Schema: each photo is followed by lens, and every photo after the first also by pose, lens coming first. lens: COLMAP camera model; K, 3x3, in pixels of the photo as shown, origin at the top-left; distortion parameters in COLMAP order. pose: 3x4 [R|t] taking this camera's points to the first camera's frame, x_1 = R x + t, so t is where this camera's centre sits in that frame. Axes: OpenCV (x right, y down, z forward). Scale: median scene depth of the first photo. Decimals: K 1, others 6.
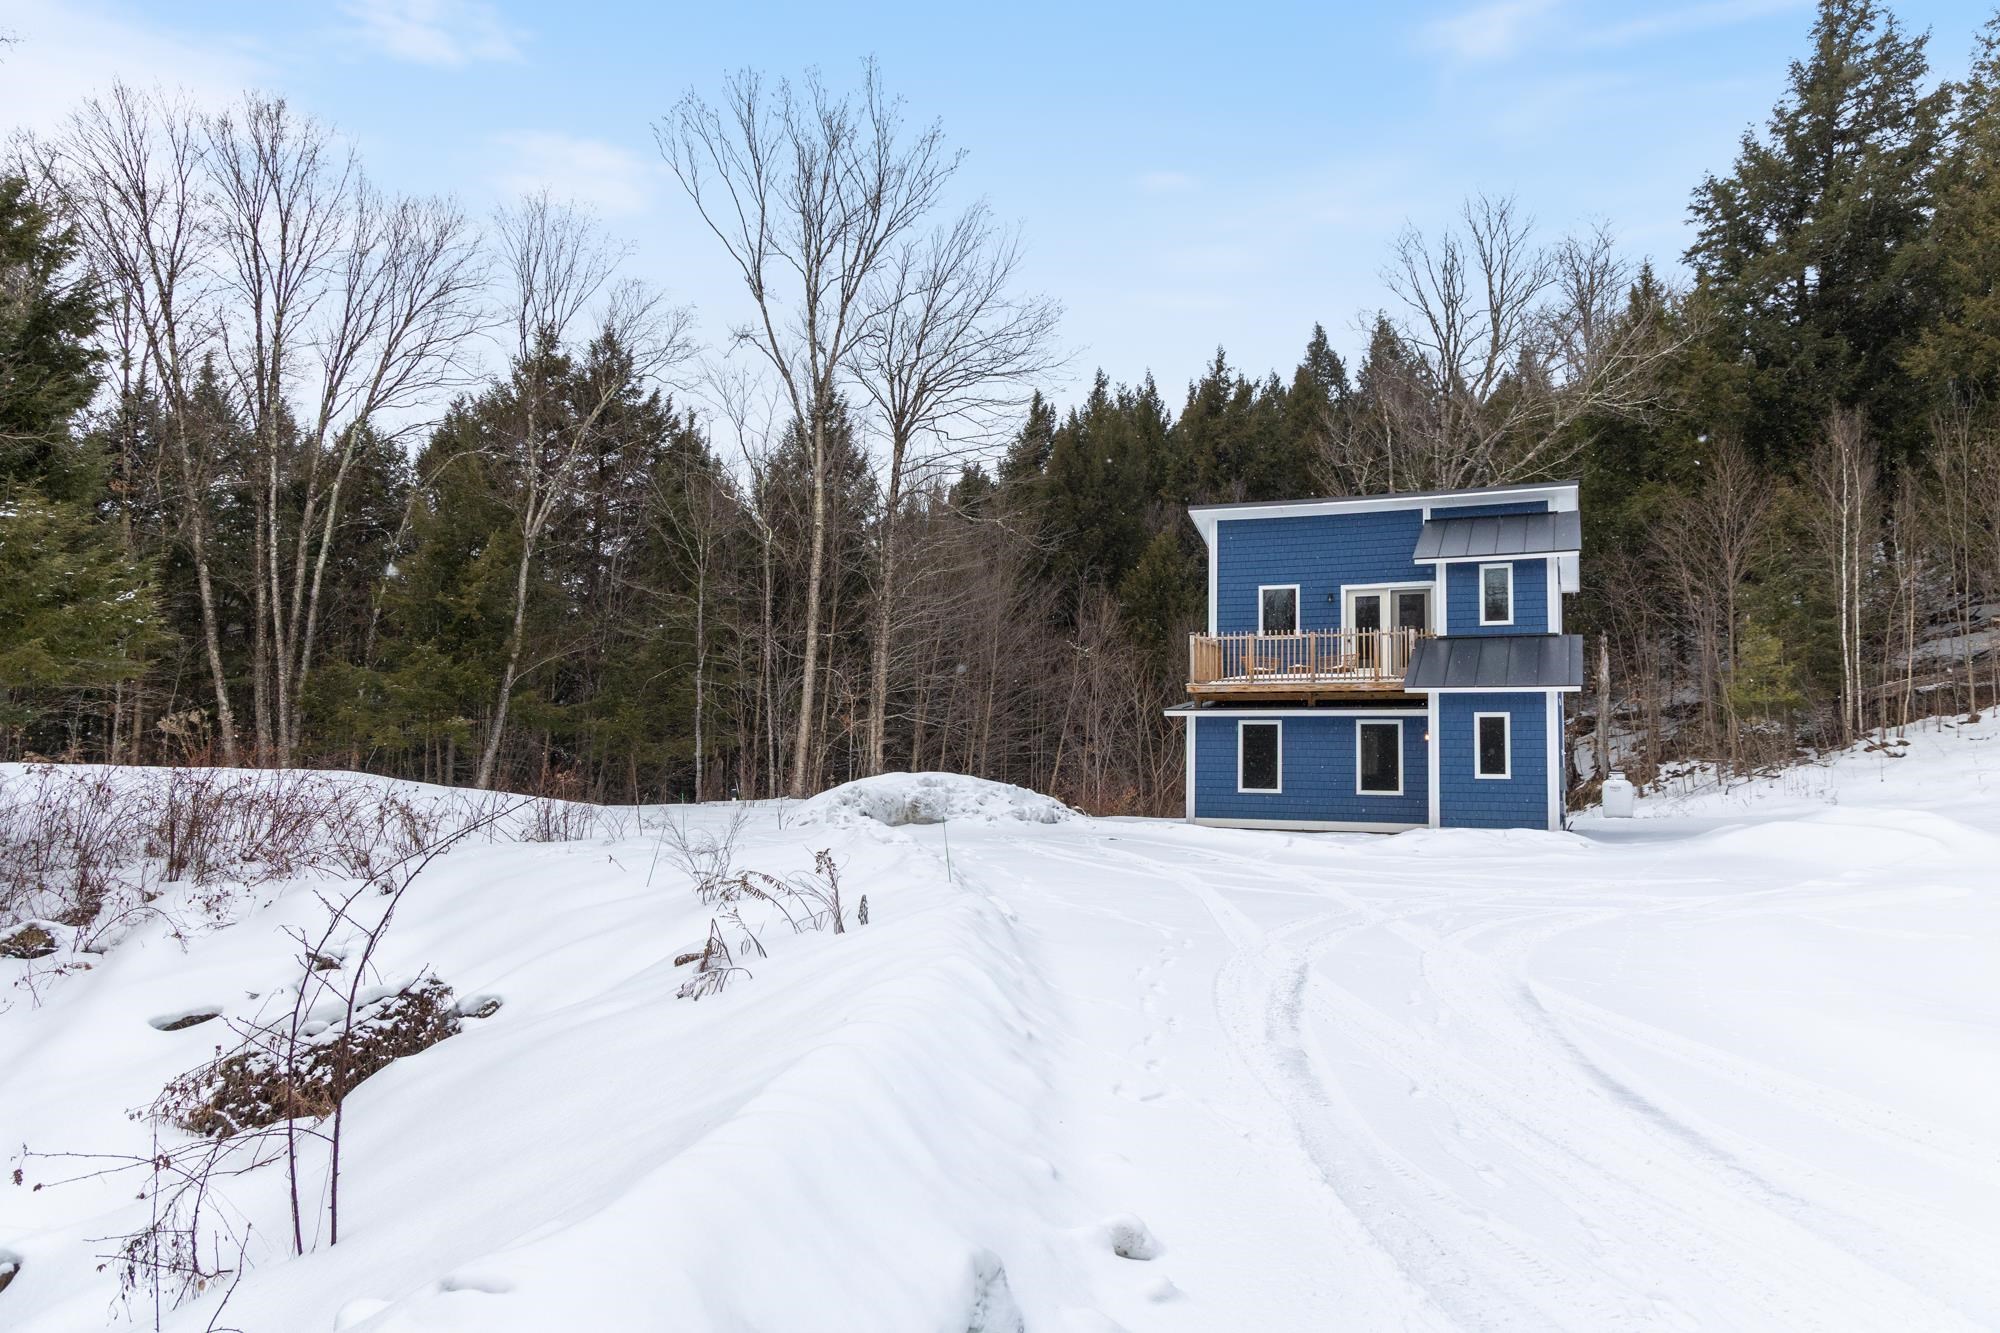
lens RADIAL K [[1447.8, 0, 958.2], [0, 1447.8, 673.8], [0, 0, 1]] dist [-0.000415, 0.000962]
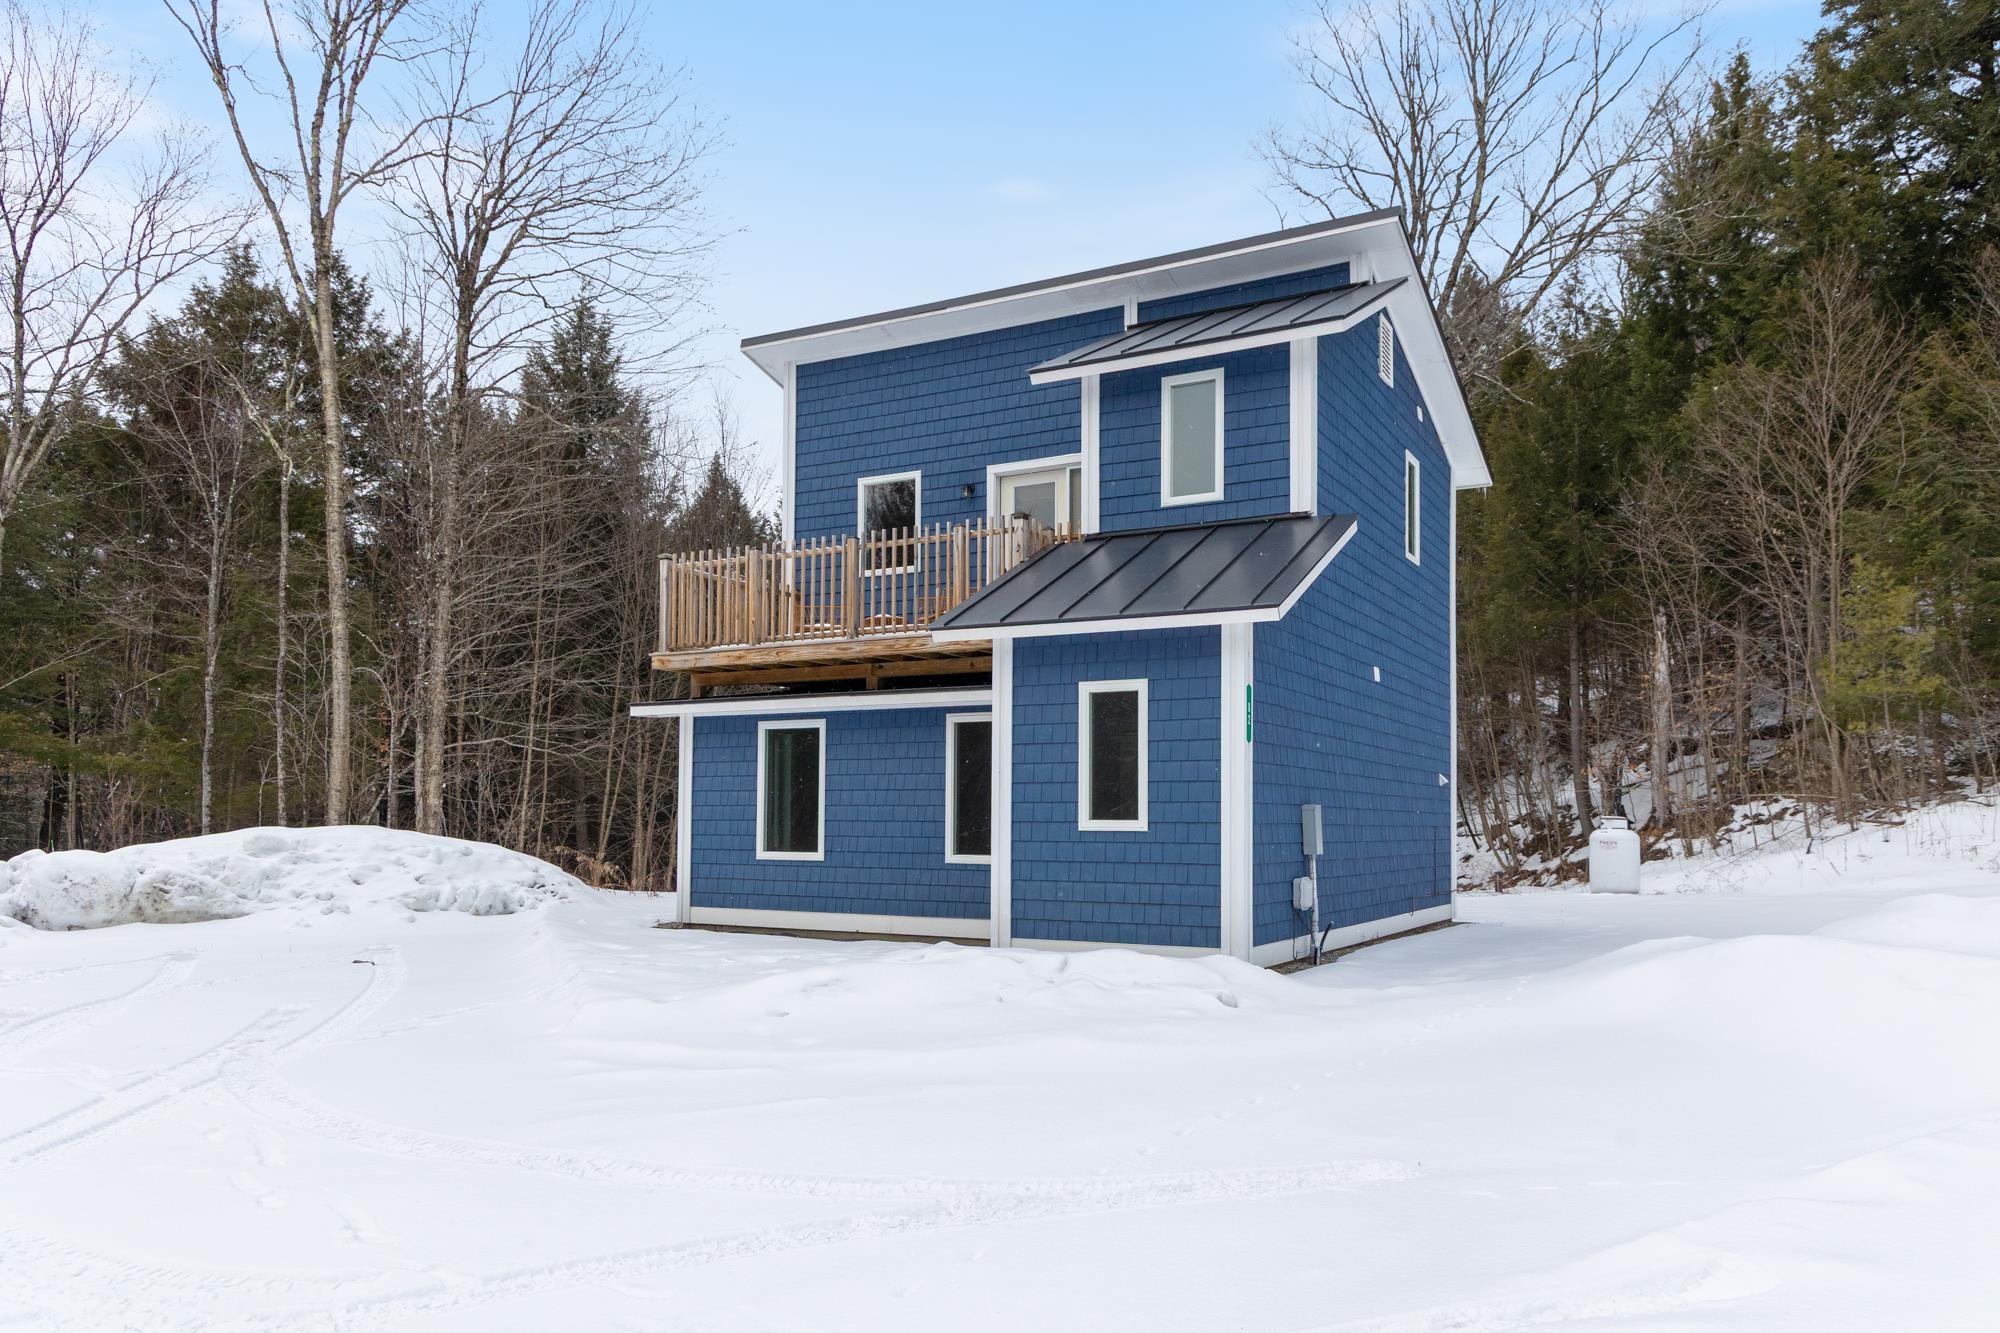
lens RADIAL K [[1447.8, 0, 990.7], [0, 1447.8, 784.5], [0, 0, 1]] dist [-0.000415, 0.000962]
pose [[0.995140, -0.010180, -0.097938, 0.325285], [0.014000, 0.999165, 0.038395, 0.035541], [0.097465, -0.039579, 0.994452, 0.483405]]
